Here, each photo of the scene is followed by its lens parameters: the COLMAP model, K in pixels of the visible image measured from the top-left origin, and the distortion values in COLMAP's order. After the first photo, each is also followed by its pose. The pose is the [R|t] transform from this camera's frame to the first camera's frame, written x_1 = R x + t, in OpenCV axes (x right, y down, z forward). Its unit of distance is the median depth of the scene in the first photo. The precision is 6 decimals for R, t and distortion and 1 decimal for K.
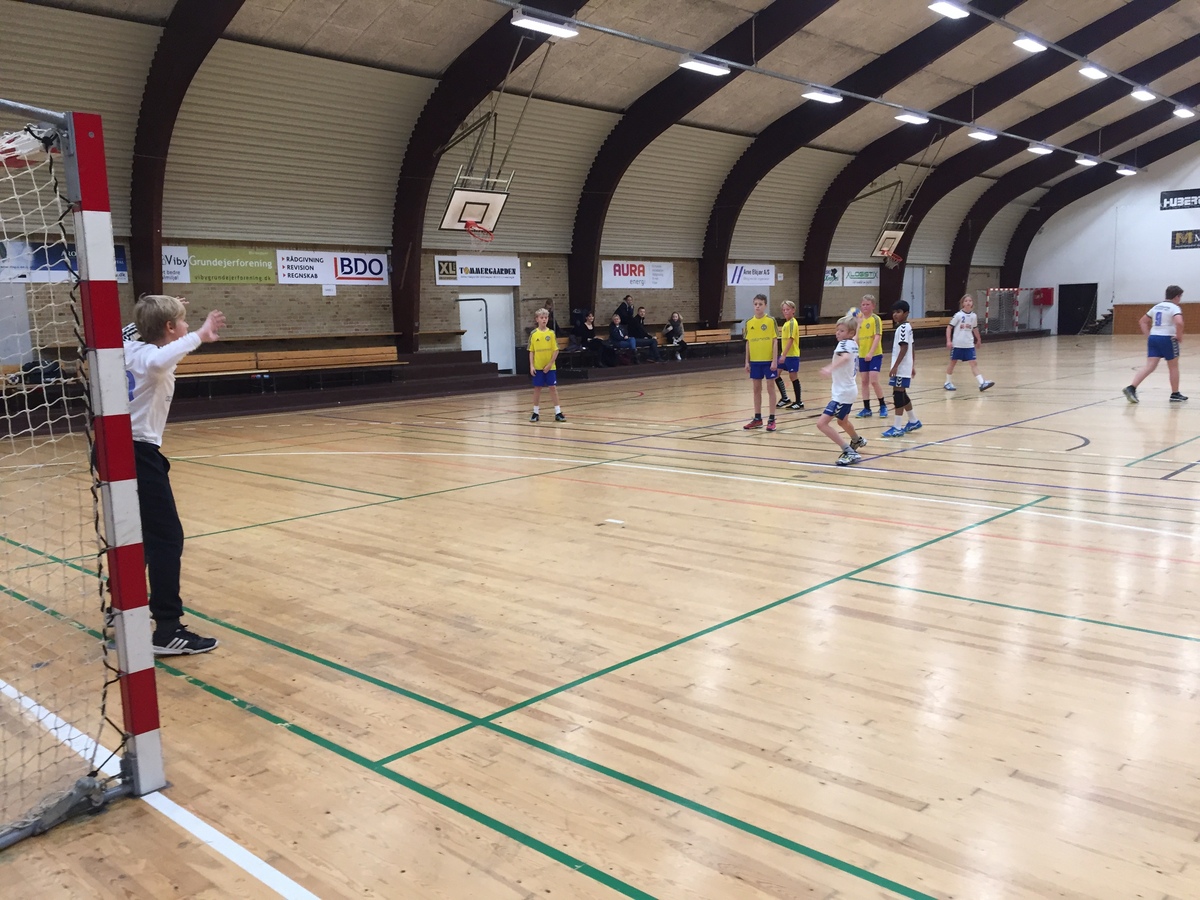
lens RADIAL K [[1014.9, 0, 605.9], [0, 1014.9, 456.8], [0, 0, 1]] dist [0.066209, -0.073859]
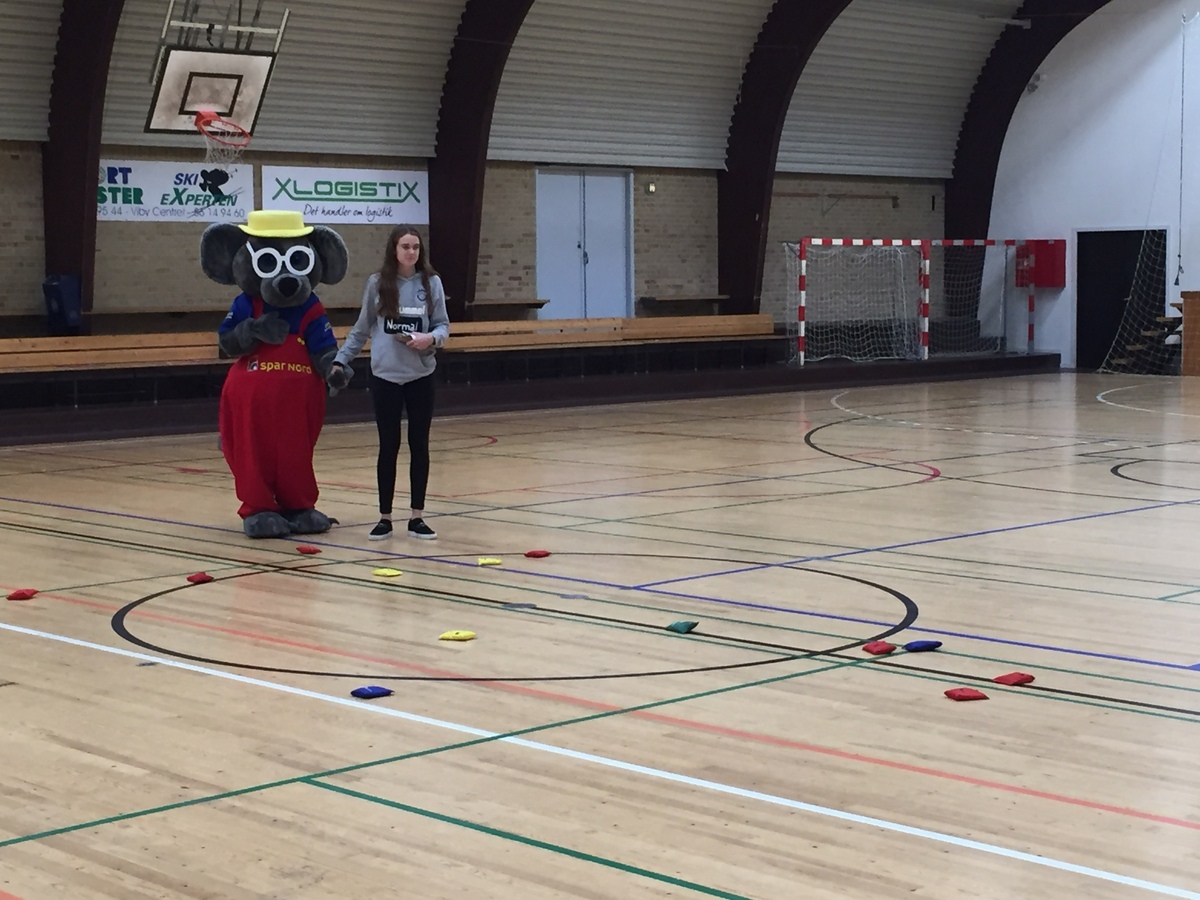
lens RADIAL K [[2108.2, 0, 596.1], [0, 2108.2, 450.1], [0, 0, 1]] dist [0.004912, 0.000000]
pose [[0.998514, 0.017647, -0.051561, 0.527042], [-0.020803, 0.997901, -0.061320, -0.070922], [0.050370, 0.062302, 0.996785, 0.432773]]
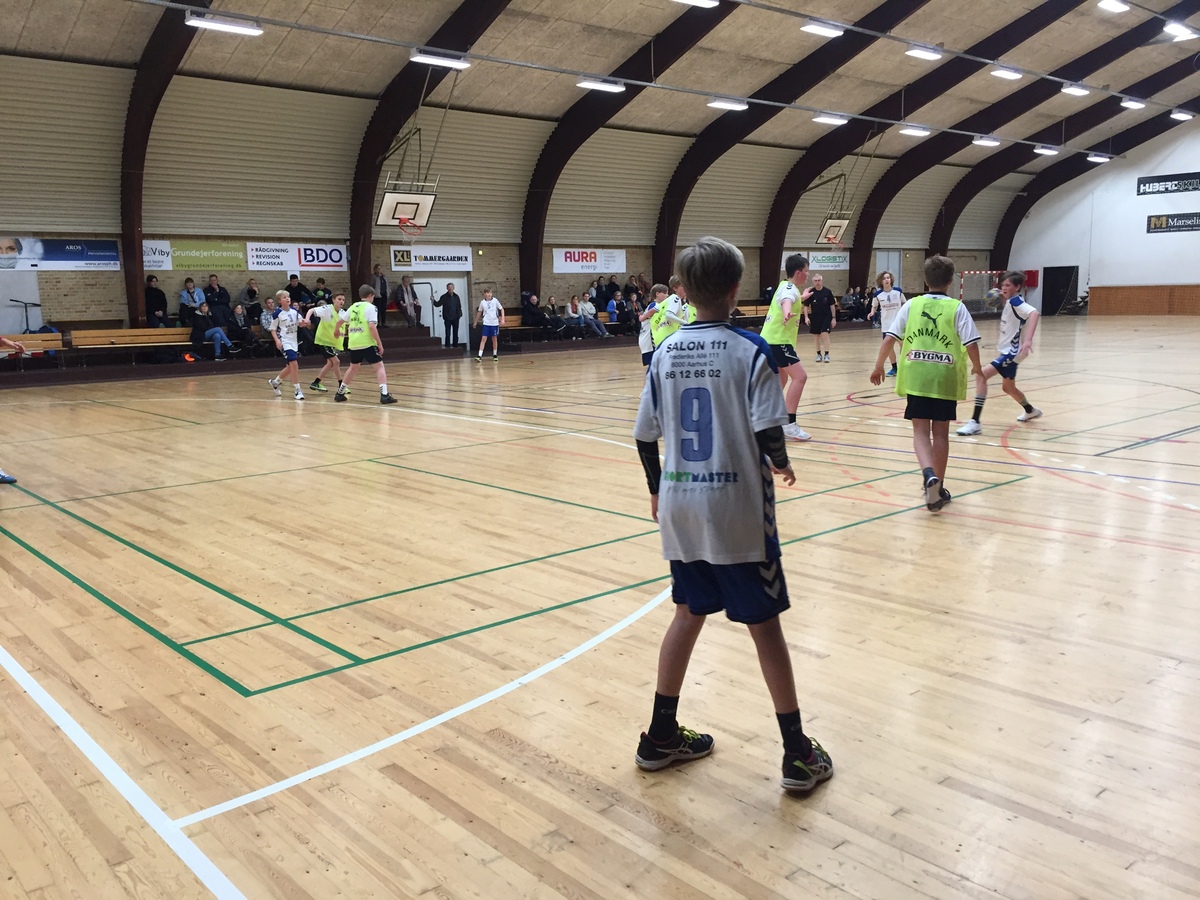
lens RADIAL K [[1014.9, 0, 606.2], [0, 1014.9, 450.6], [0, 0, 1]] dist [0.066209, -0.073859]
pose [[0.995284, 0.016166, -0.095649, 0.173732], [-0.014899, 0.999792, 0.013952, 0.017151], [0.095855, -0.012461, 0.995317, -0.135677]]
